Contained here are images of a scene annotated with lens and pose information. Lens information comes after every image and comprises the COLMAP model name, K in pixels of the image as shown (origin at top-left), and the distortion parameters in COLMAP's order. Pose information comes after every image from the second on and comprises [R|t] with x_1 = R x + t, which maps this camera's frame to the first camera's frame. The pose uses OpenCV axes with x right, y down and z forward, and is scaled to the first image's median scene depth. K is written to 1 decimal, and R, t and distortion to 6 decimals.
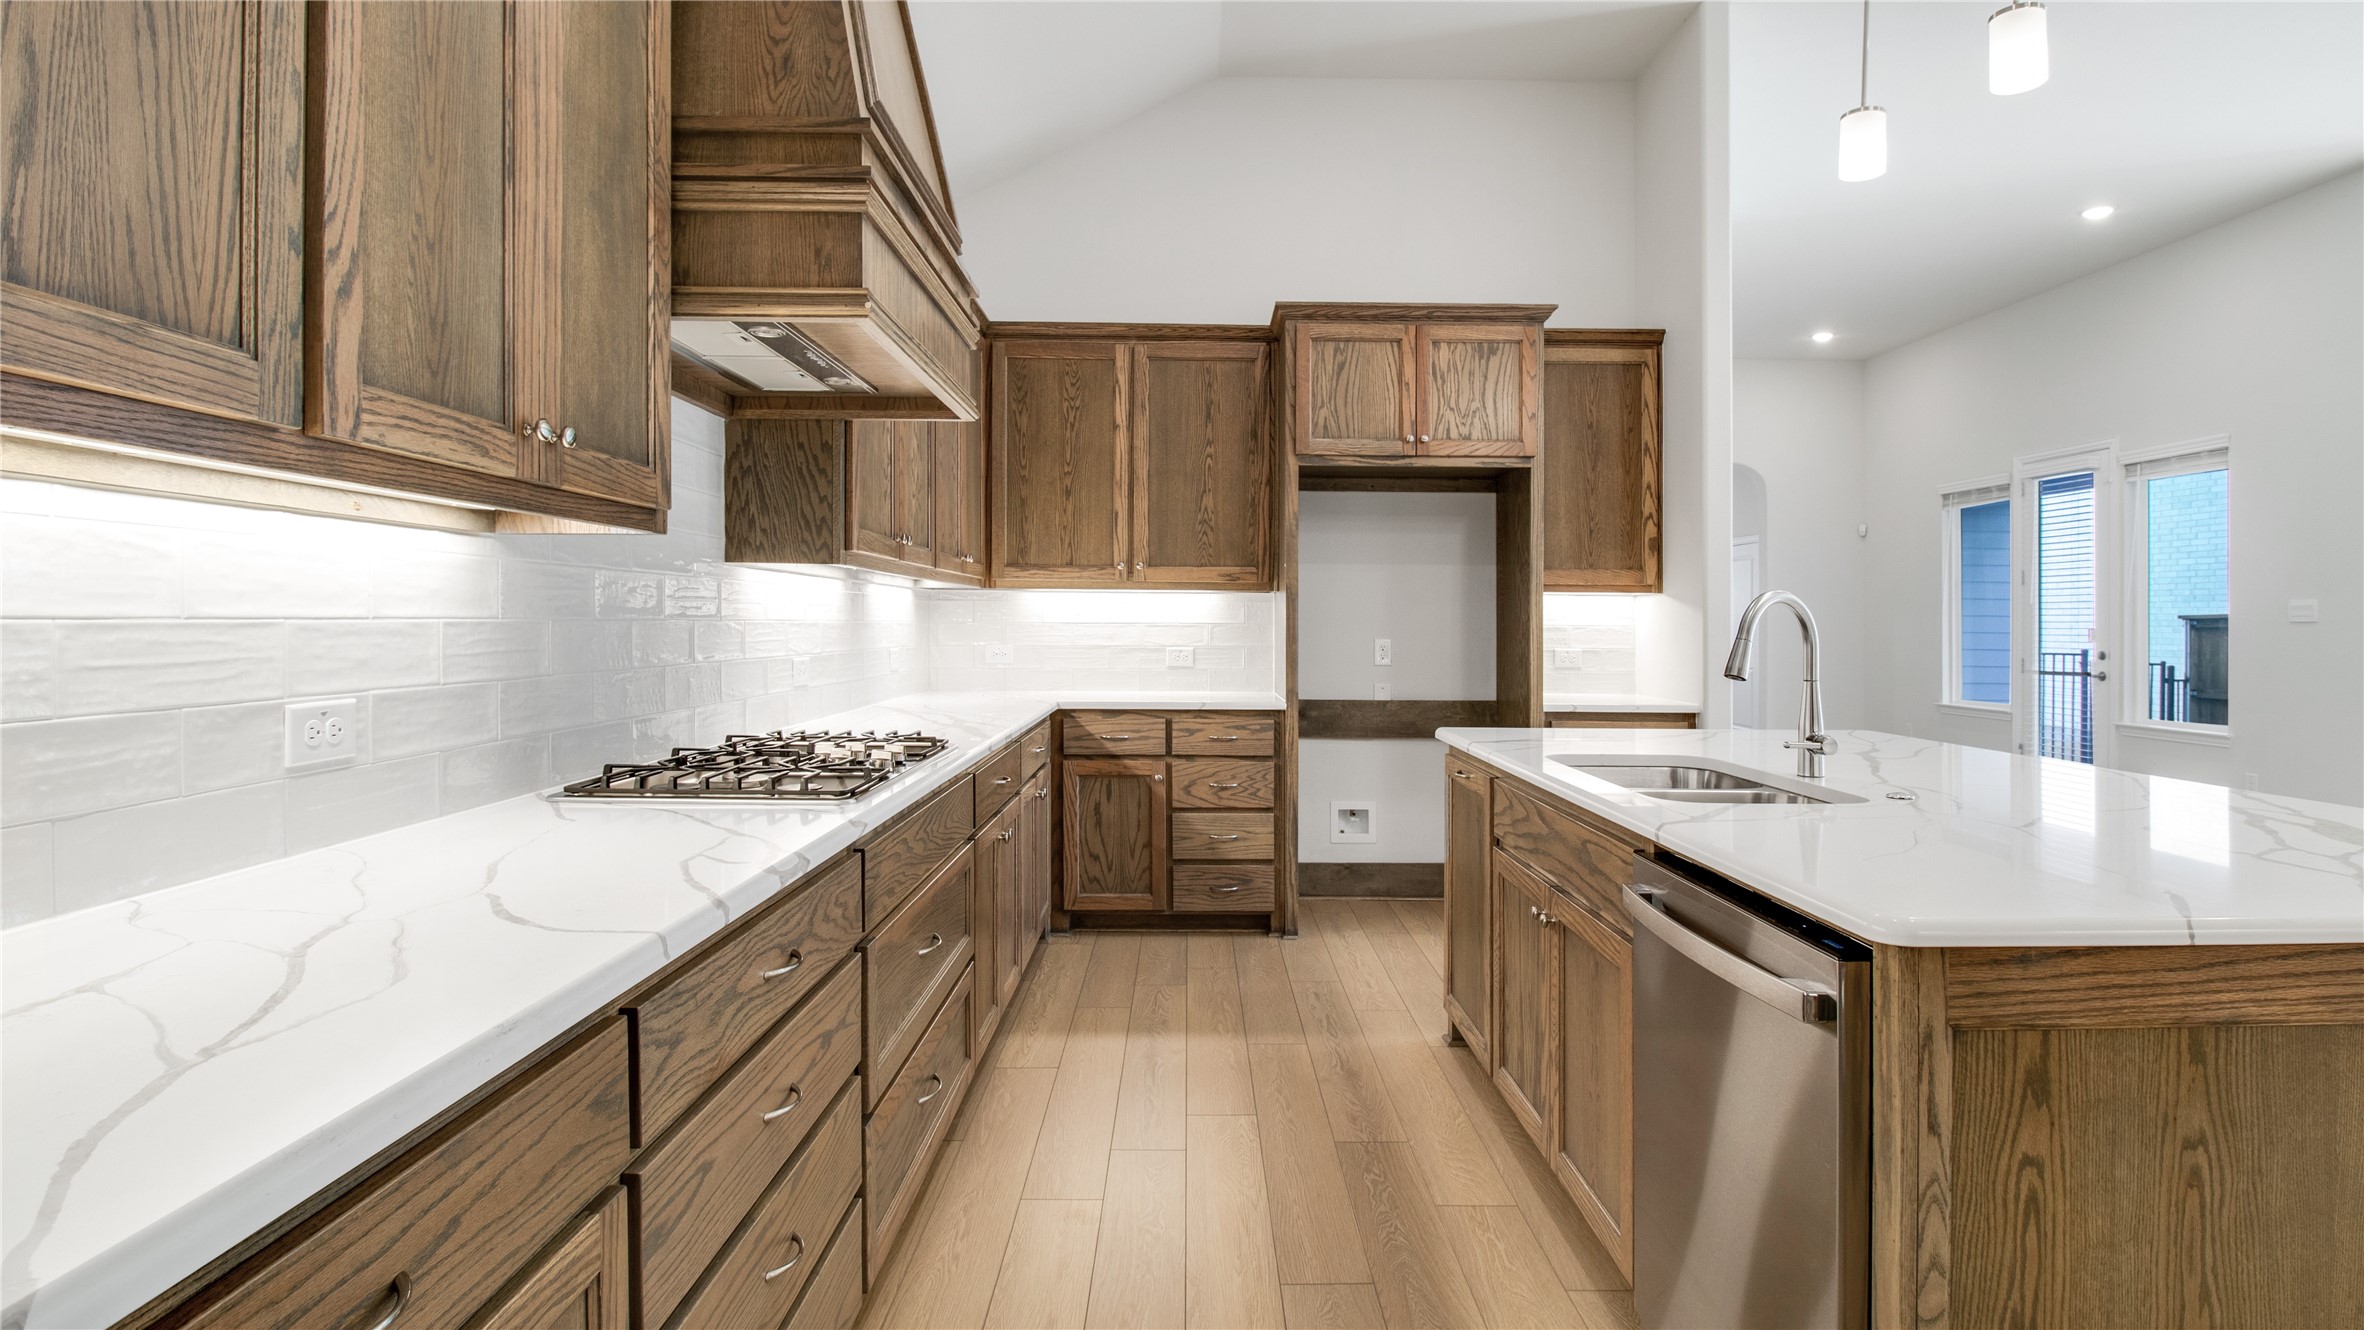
lens RADIAL K [[1161.8, 0, 1212.0], [0, 1161.8, 625.8], [0, 0, 1]] dist [-0.008071, 0.009205]
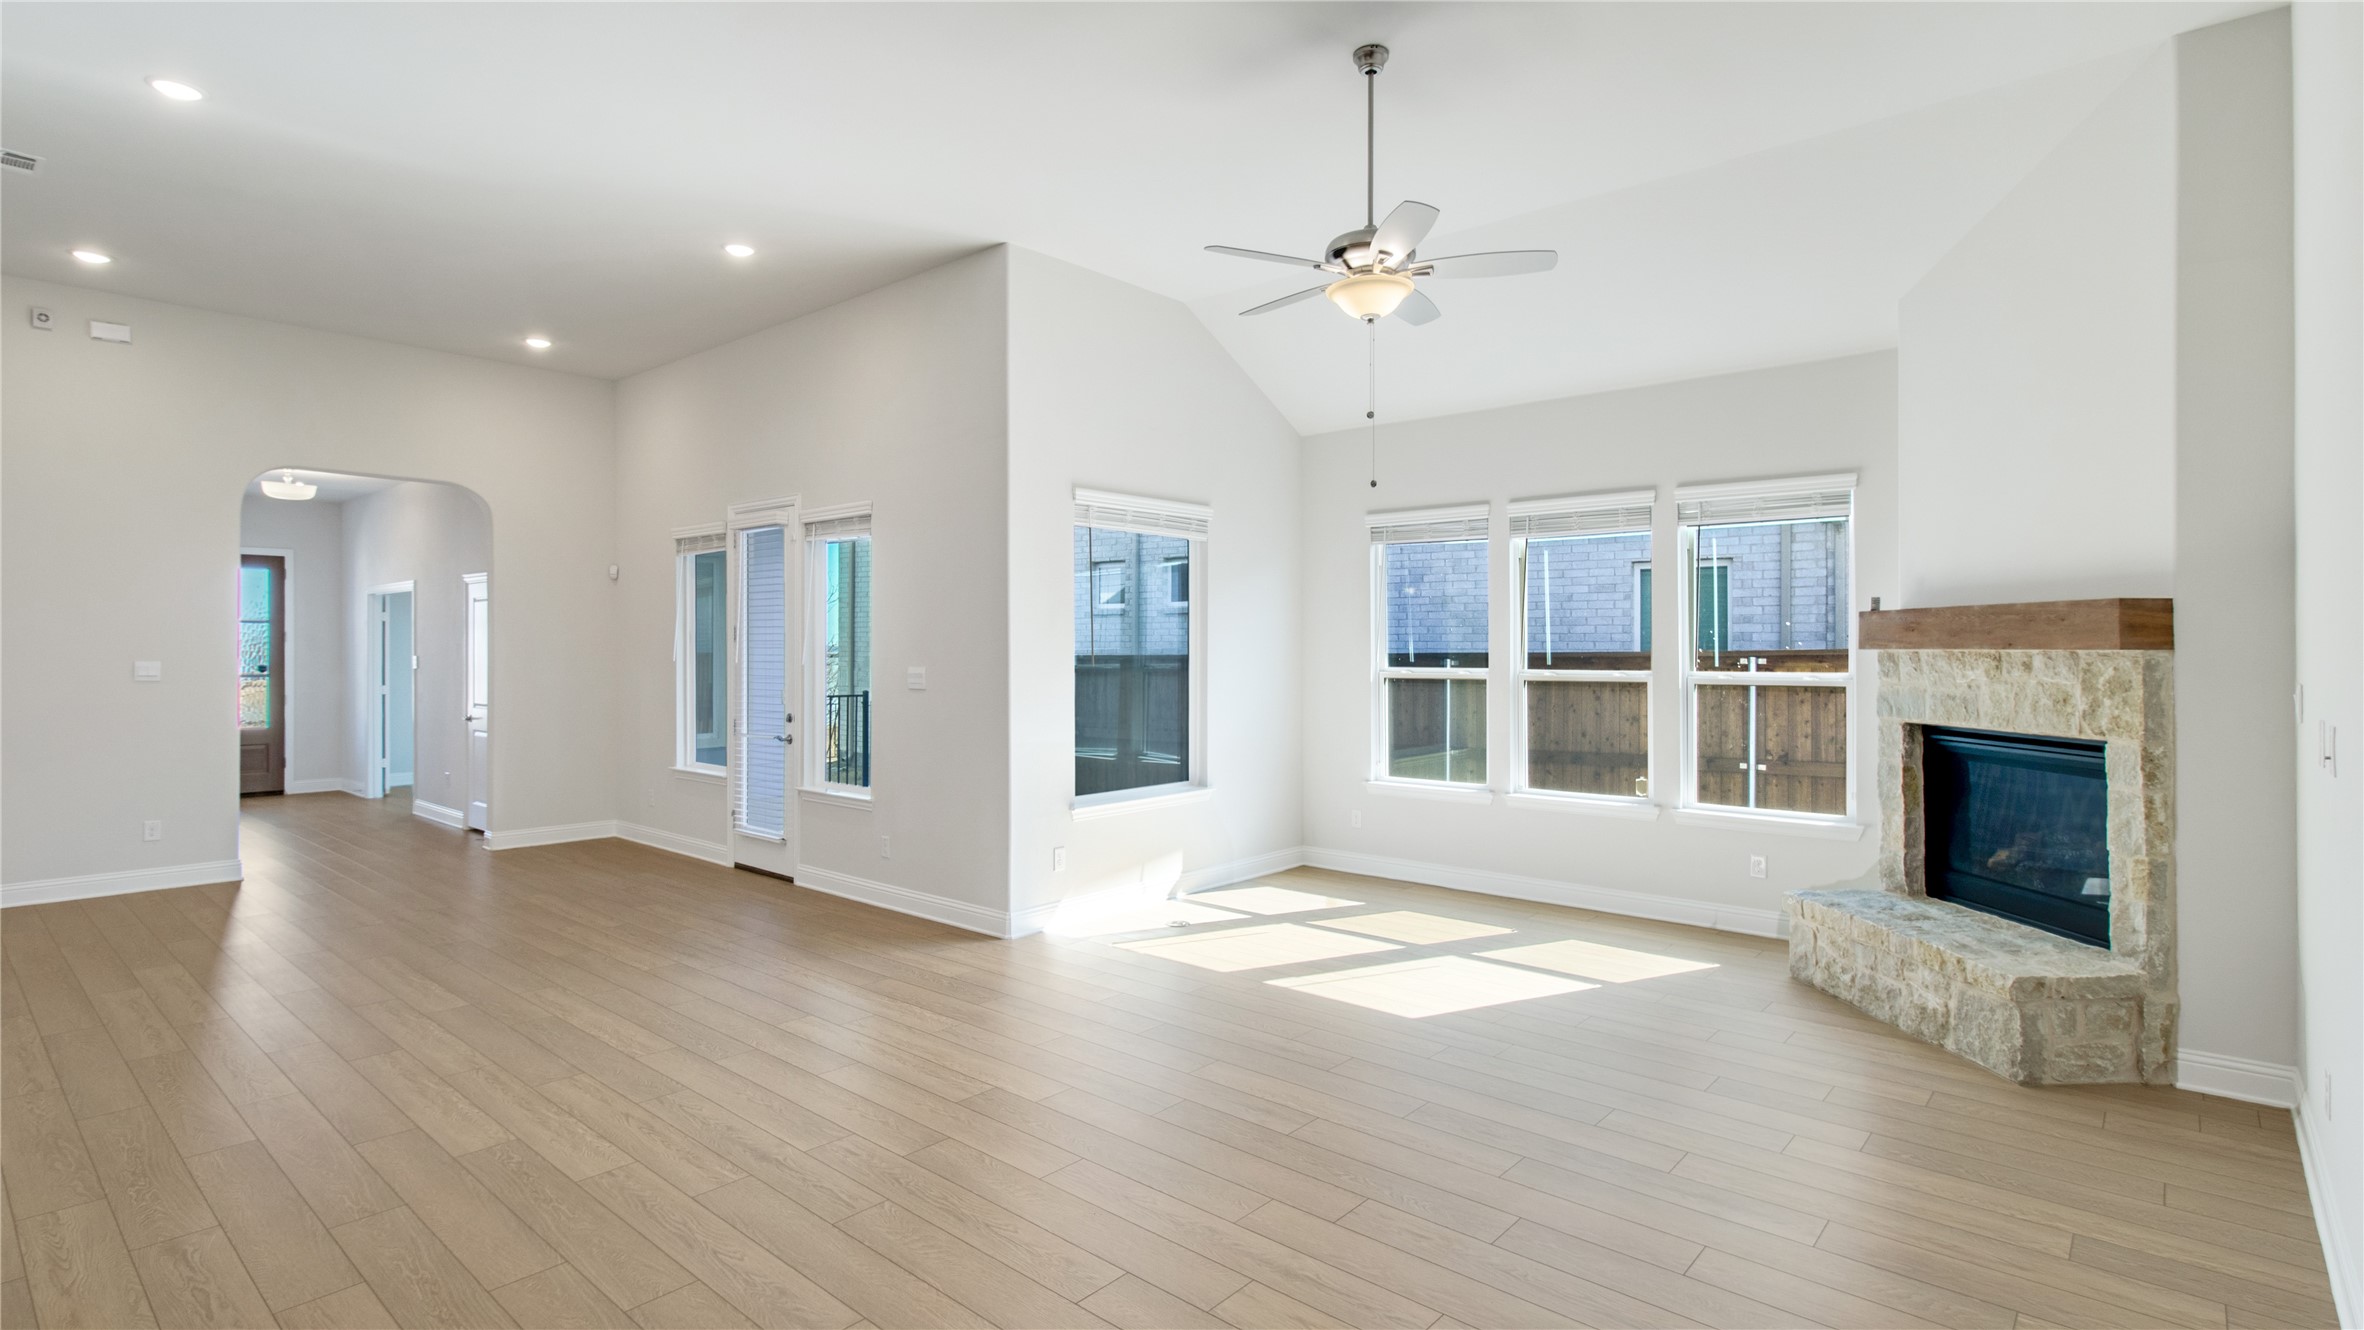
lens RADIAL K [[1161.8, 0, 1233.7], [0, 1161.8, 645.2], [0, 0, 1]] dist [-0.008071, 0.009205]
pose [[0.657625, -0.003816, 0.753336, 0.462405], [0.004641, 0.999989, 0.001014, -0.057104], [-0.753331, 0.002830, 0.657635, 0.133598]]
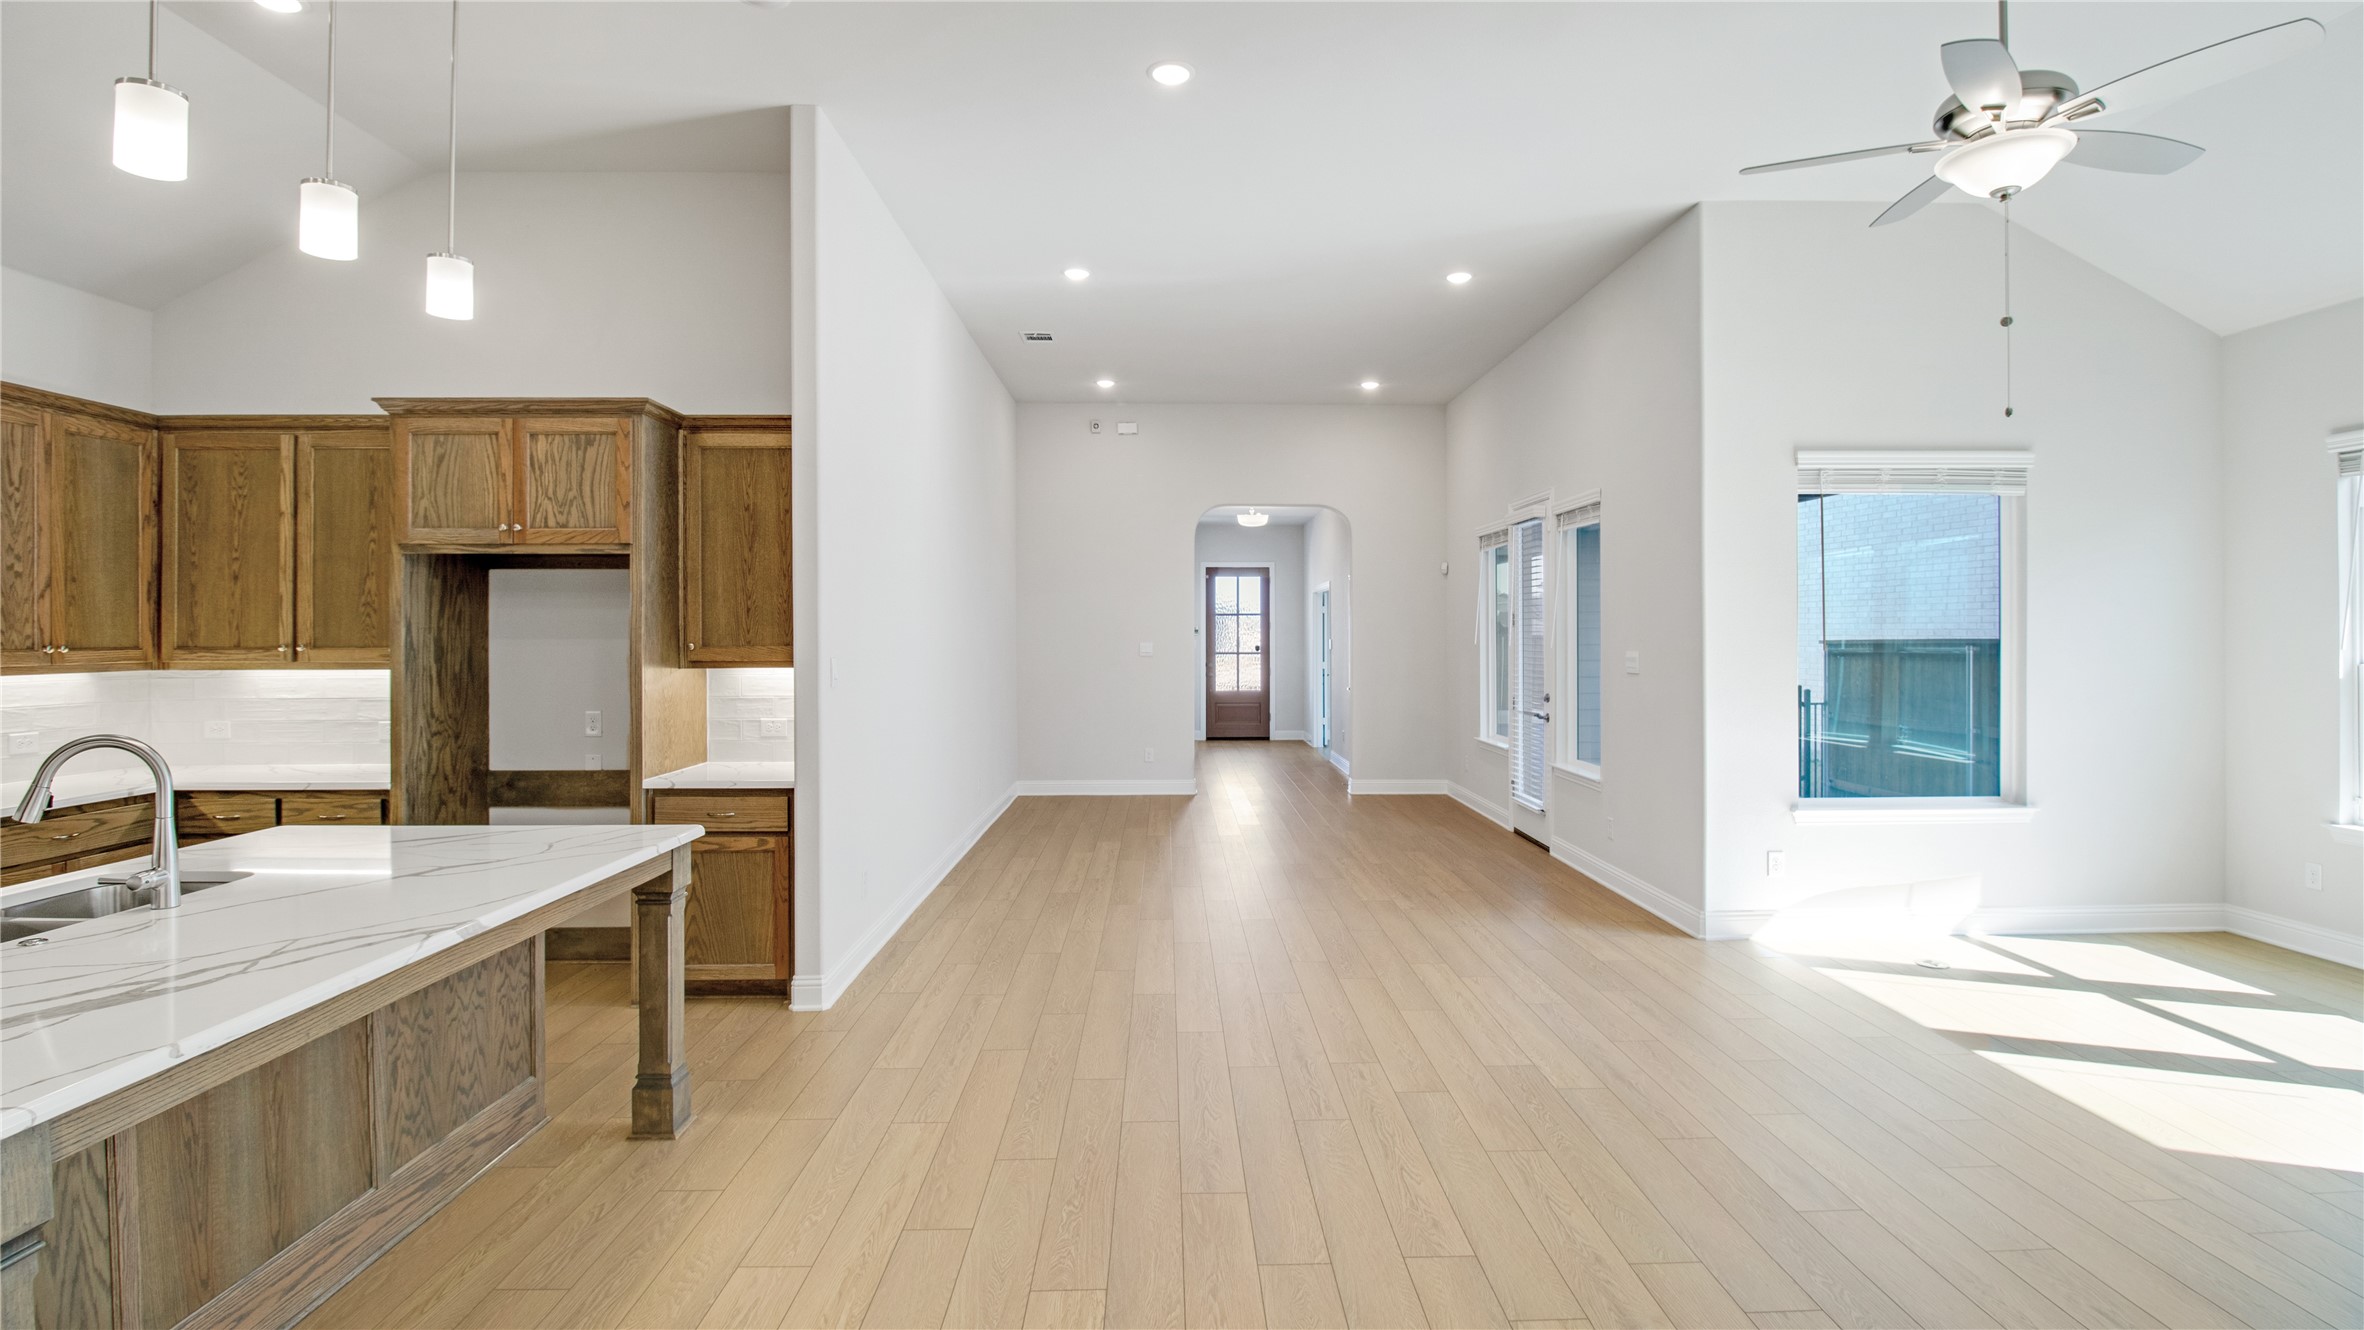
lens RADIAL K [[1123.0, 0, 1175.5], [0, 1123.0, 633.2], [0, 0, 1]] dist [0.003078, -0.007901]
pose [[0.999948, -0.009577, 0.003553, 0.714847], [0.009584, 0.999952, -0.002088, -0.054739], [-0.003533, 0.002122, 0.999992, -0.008006]]
